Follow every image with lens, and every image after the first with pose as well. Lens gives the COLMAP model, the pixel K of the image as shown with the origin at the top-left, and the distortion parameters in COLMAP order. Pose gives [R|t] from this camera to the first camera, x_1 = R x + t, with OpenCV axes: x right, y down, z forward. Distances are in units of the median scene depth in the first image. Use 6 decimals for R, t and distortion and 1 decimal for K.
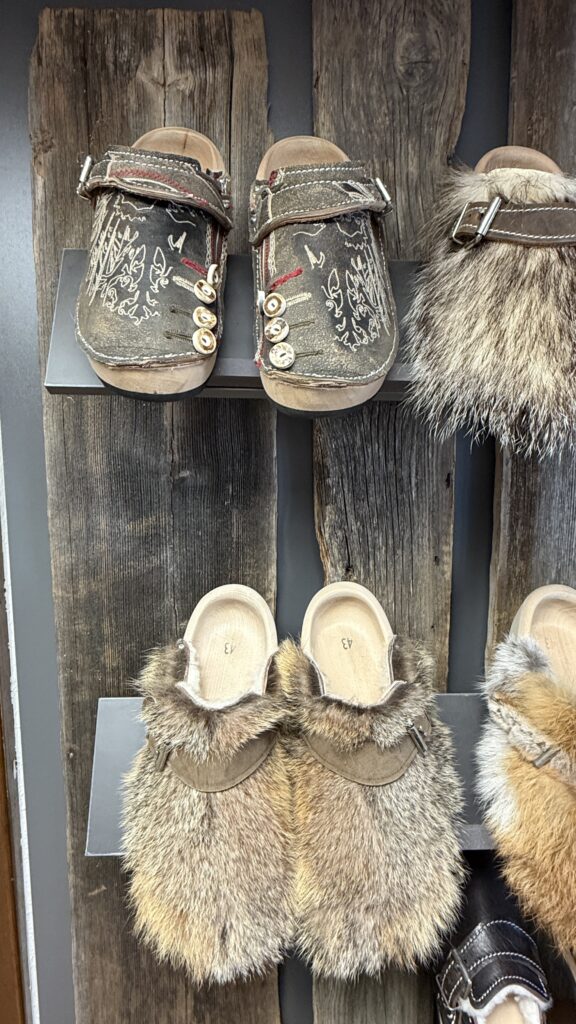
lens RADIAL K [[551.3, 0, 286.3], [0, 551.3, 501.7], [0, 0, 1]] dist [-0.006071, -0.000711]
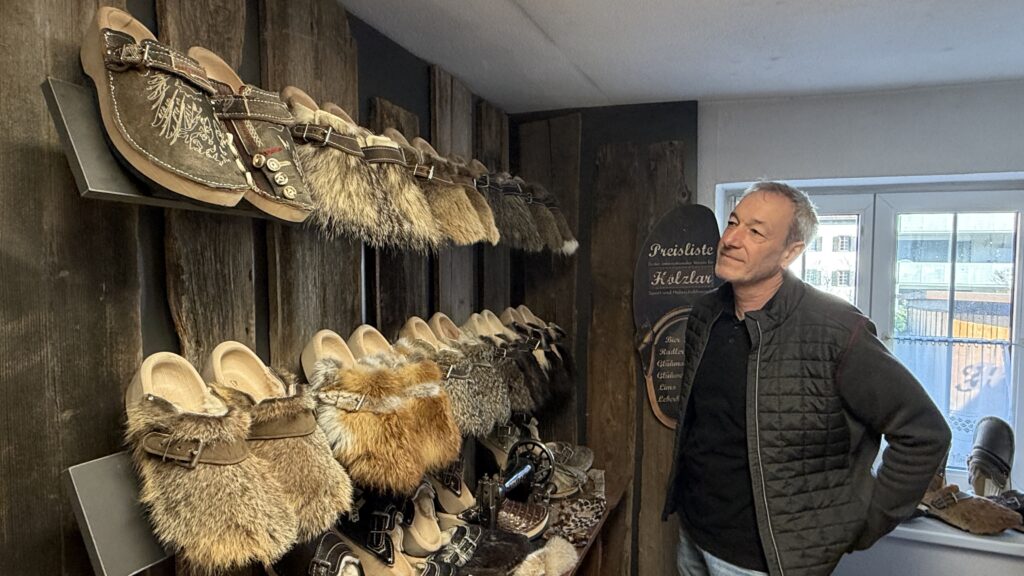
lens RADIAL K [[576.3, 0, 510.9], [0, 576.3, 290.0], [0, 0, 1]] dist [-0.000682, -0.000402]
pose [[0.398467, -0.046352, 0.916011, -0.880690], [0.137689, 0.990427, -0.009778, 0.115522], [-0.906789, 0.130021, 0.401034, -0.273926]]
